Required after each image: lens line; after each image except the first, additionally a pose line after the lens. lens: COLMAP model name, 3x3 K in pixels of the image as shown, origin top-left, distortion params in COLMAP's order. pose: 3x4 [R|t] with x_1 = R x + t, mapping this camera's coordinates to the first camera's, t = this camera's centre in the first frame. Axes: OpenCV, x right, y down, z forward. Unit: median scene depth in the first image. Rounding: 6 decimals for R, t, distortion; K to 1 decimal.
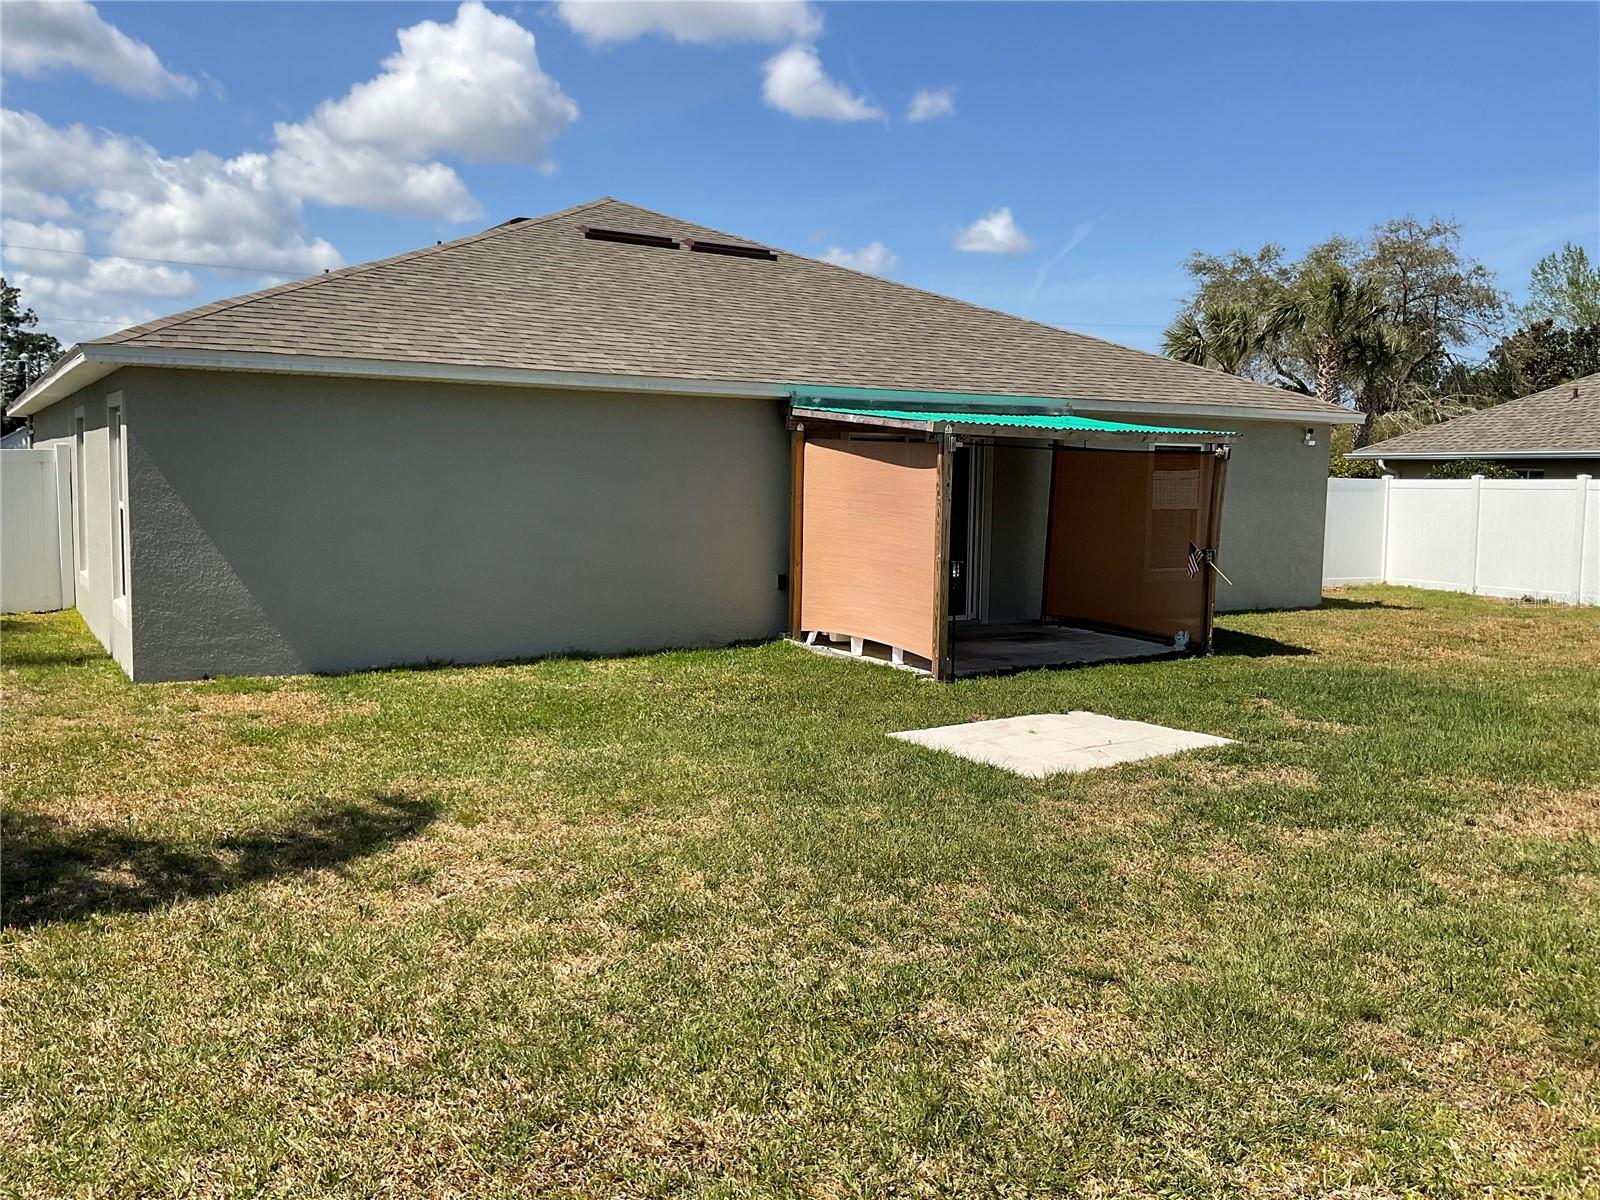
lens RADIAL K [[1340.2, 0, 805.4], [0, 1340.2, 606.6], [0, 0, 1]] dist [0.065930, -0.121849]
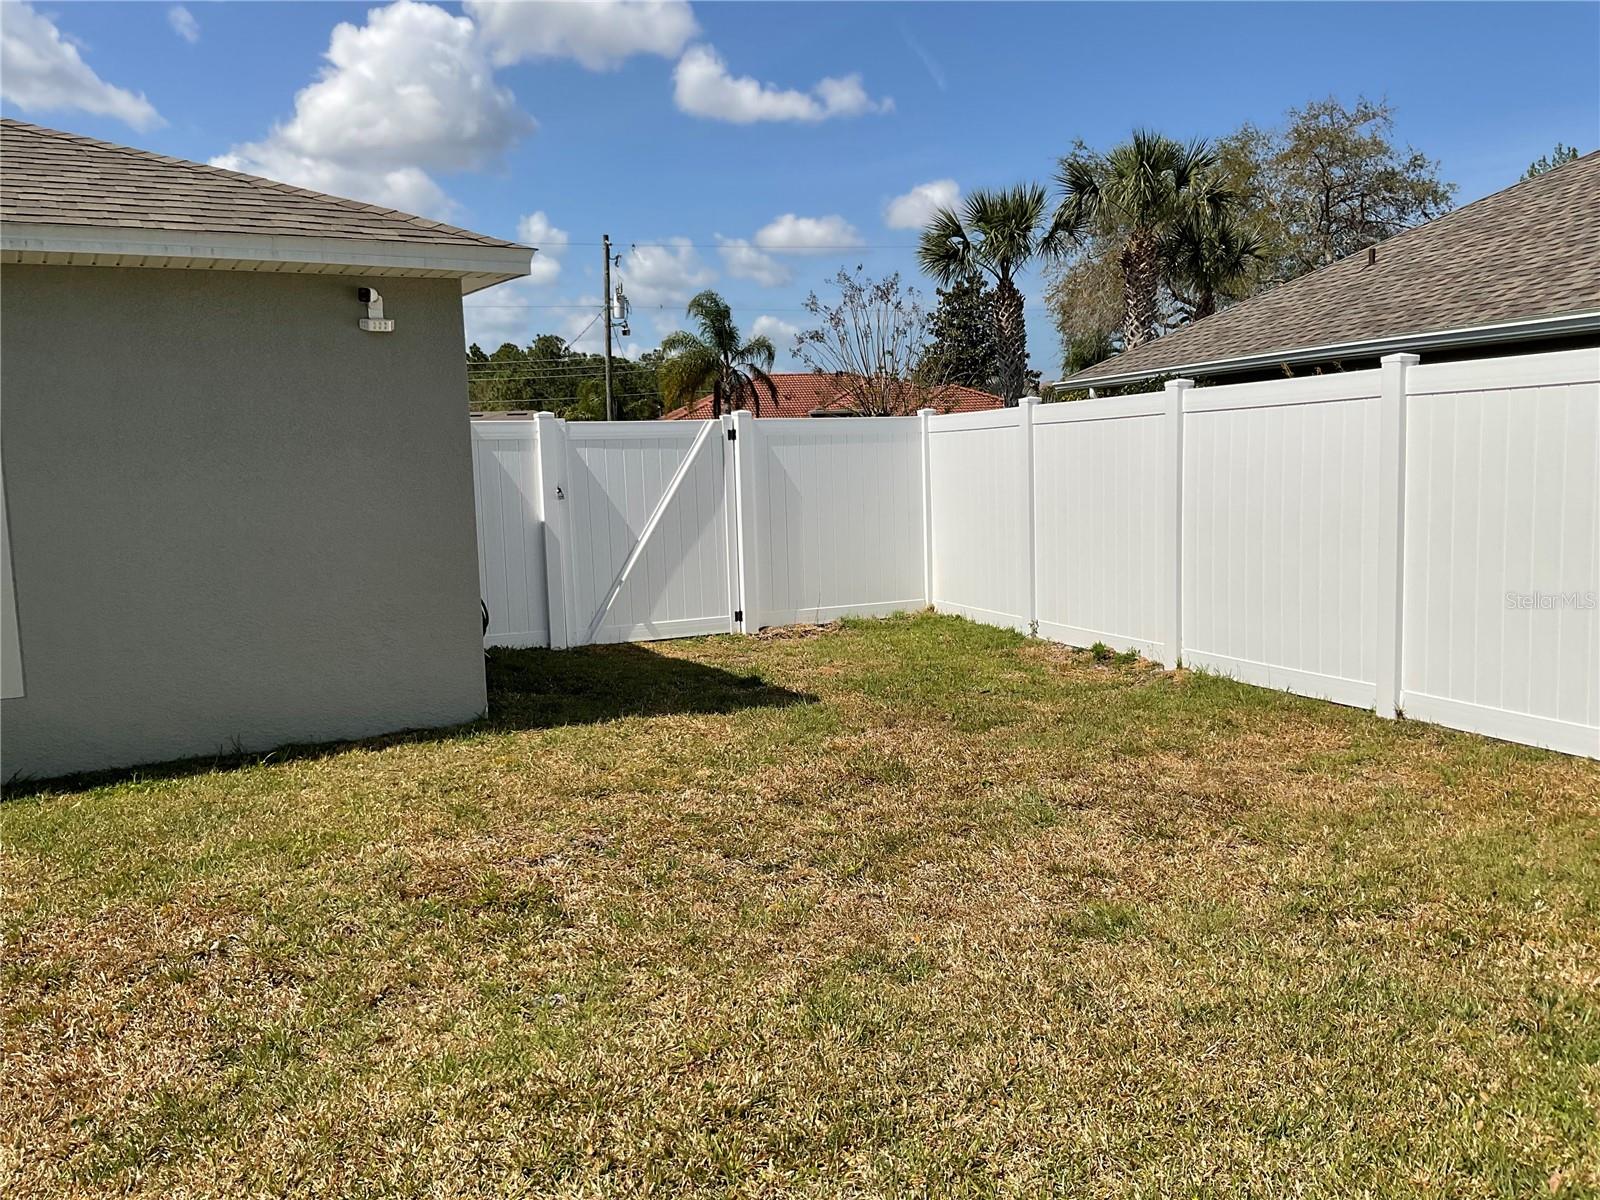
lens RADIAL K [[1340.2, 0, 812.5], [0, 1340.2, 601.3], [0, 0, 1]] dist [0.065930, -0.121849]
pose [[0.998690, -0.044924, -0.024488, 0.447258], [0.045323, 0.998844, 0.016017, -0.035670], [0.023740, -0.017106, 0.999572, 0.530854]]
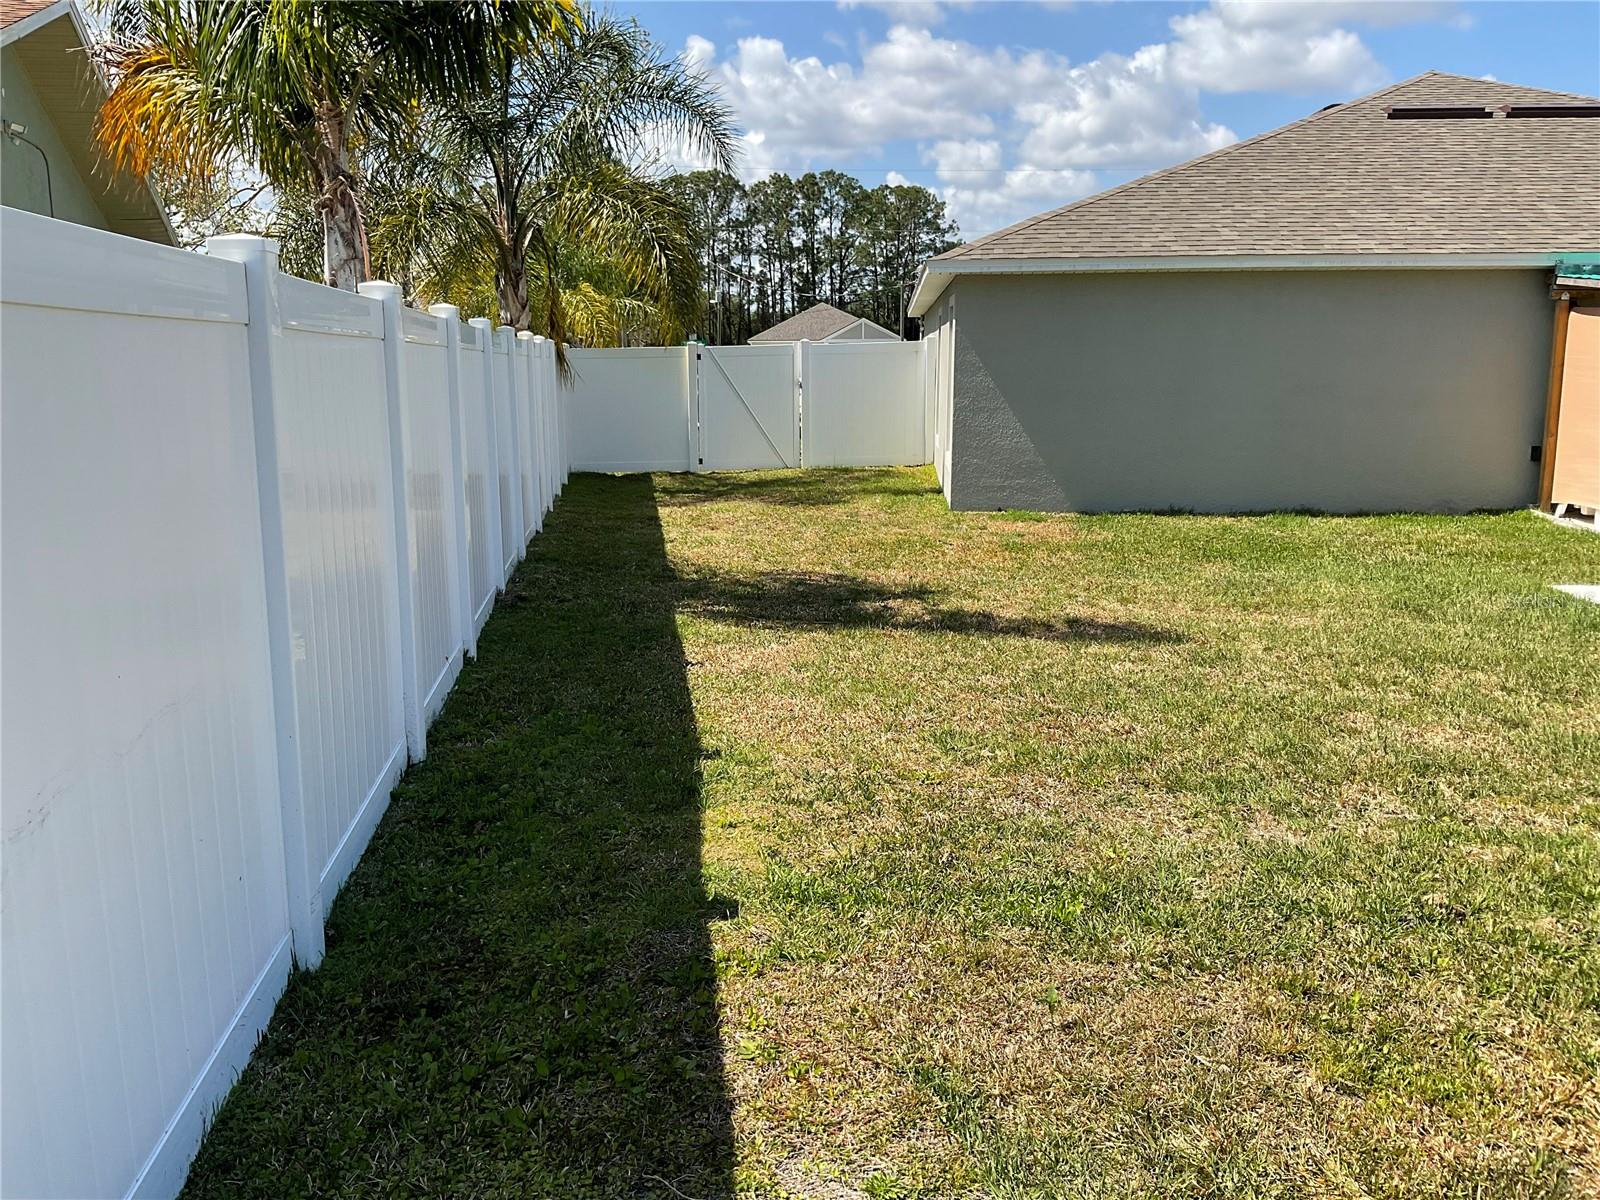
lens RADIAL K [[1340.2, 0, 787.5], [0, 1340.2, 596.6], [0, 0, 1]] dist [0.065930, -0.121849]
pose [[0.803002, 0.087718, -0.589485, 0.093472], [-0.043930, 0.995130, 0.088238, 0.016078], [0.594355, -0.044959, 0.802945, -0.100402]]
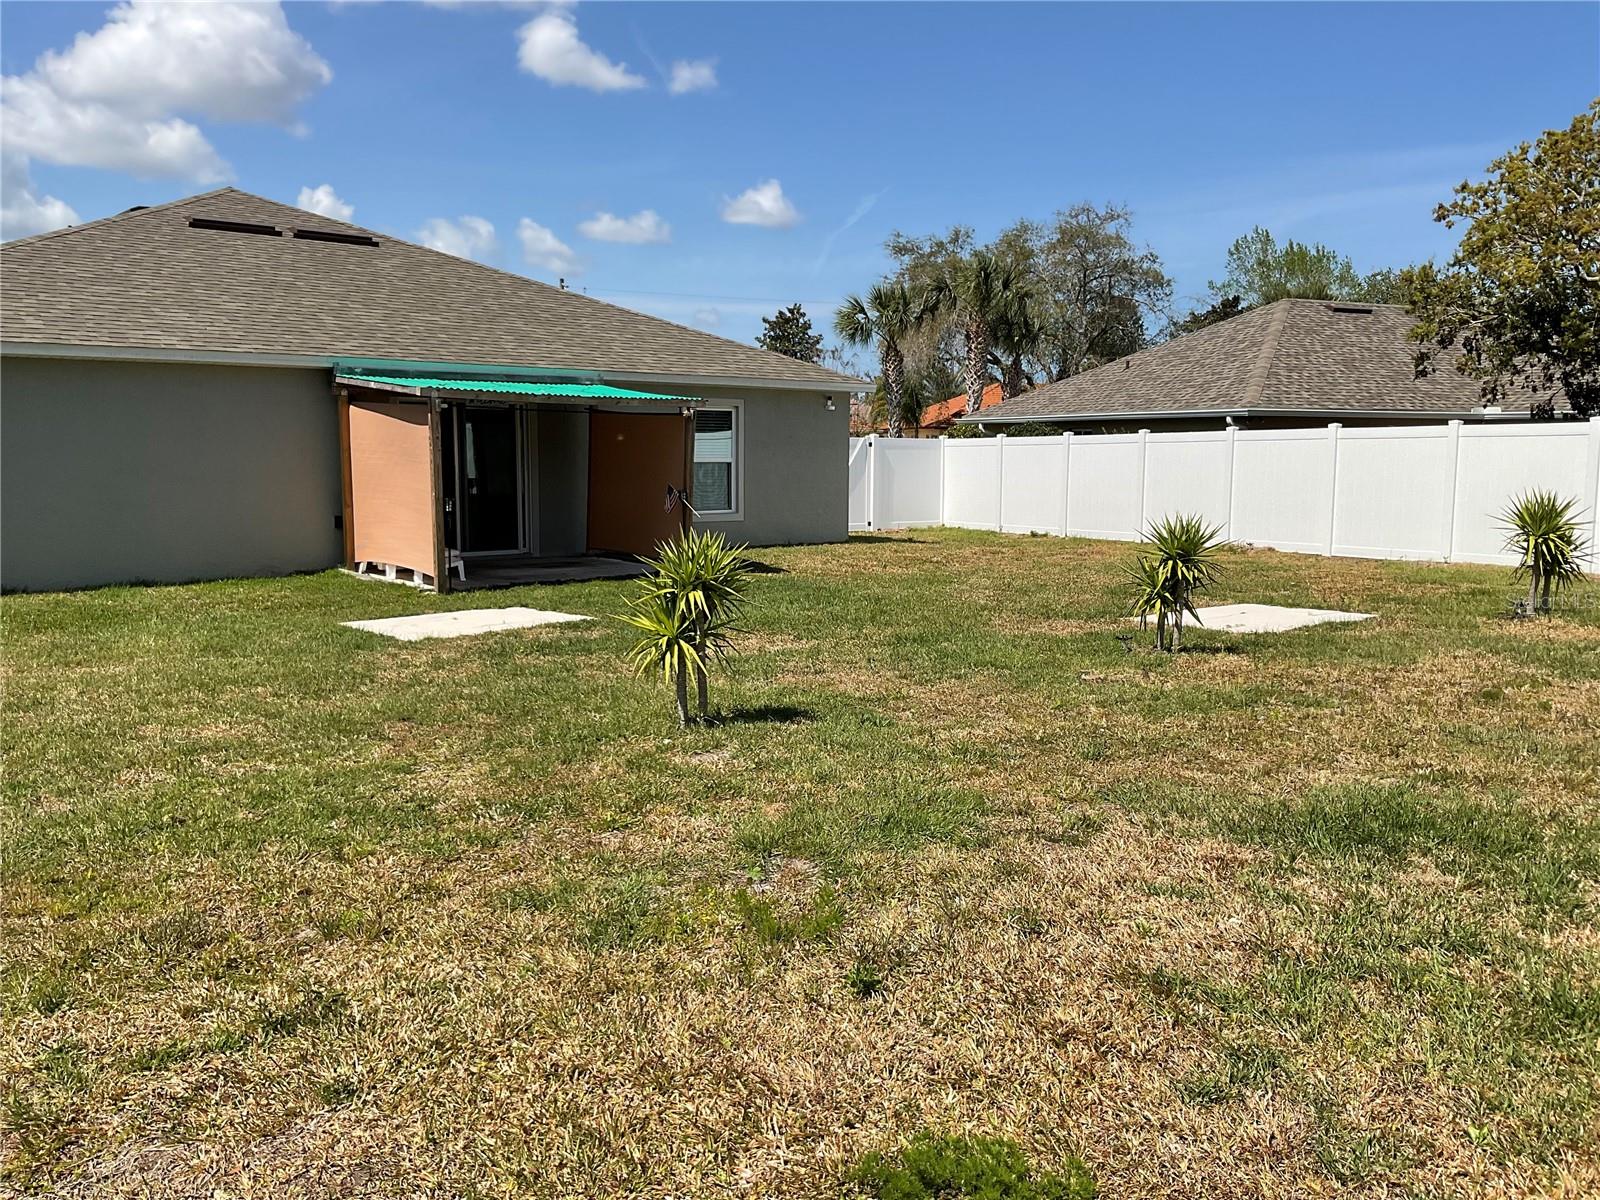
lens RADIAL K [[1340.2, 0, 804.9], [0, 1340.2, 601.9], [0, 0, 1]] dist [0.065930, -0.121849]
pose [[0.987955, -0.026836, 0.152394, 0.141880], [0.024085, 0.999512, 0.019869, 0.026562], [-0.152853, -0.015959, 0.988120, -0.174974]]
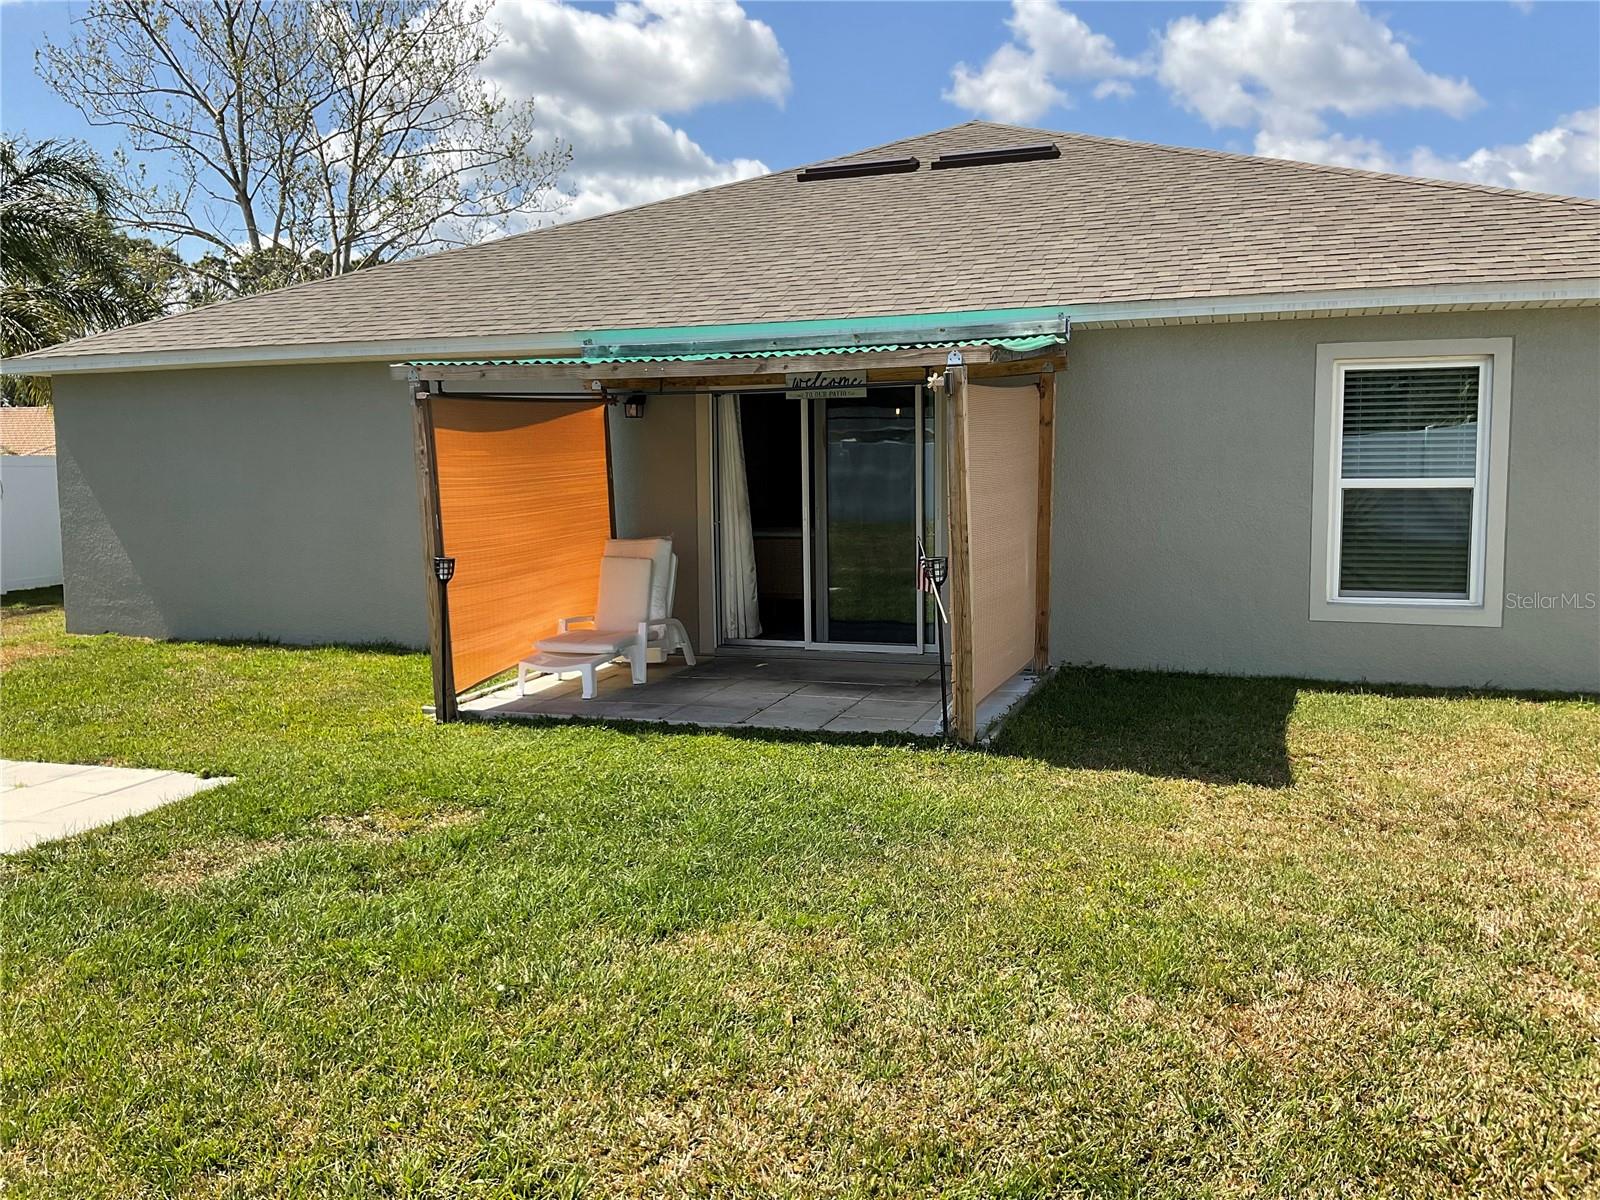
lens RADIAL K [[1340.2, 0, 783.8], [0, 1340.2, 583.7], [0, 0, 1]] dist [0.065930, -0.121849]
pose [[0.605729, 0.049957, -0.794101, 0.456201], [-0.057589, 0.998162, 0.018866, -0.025446], [0.793584, 0.034304, 0.607492, 0.403565]]
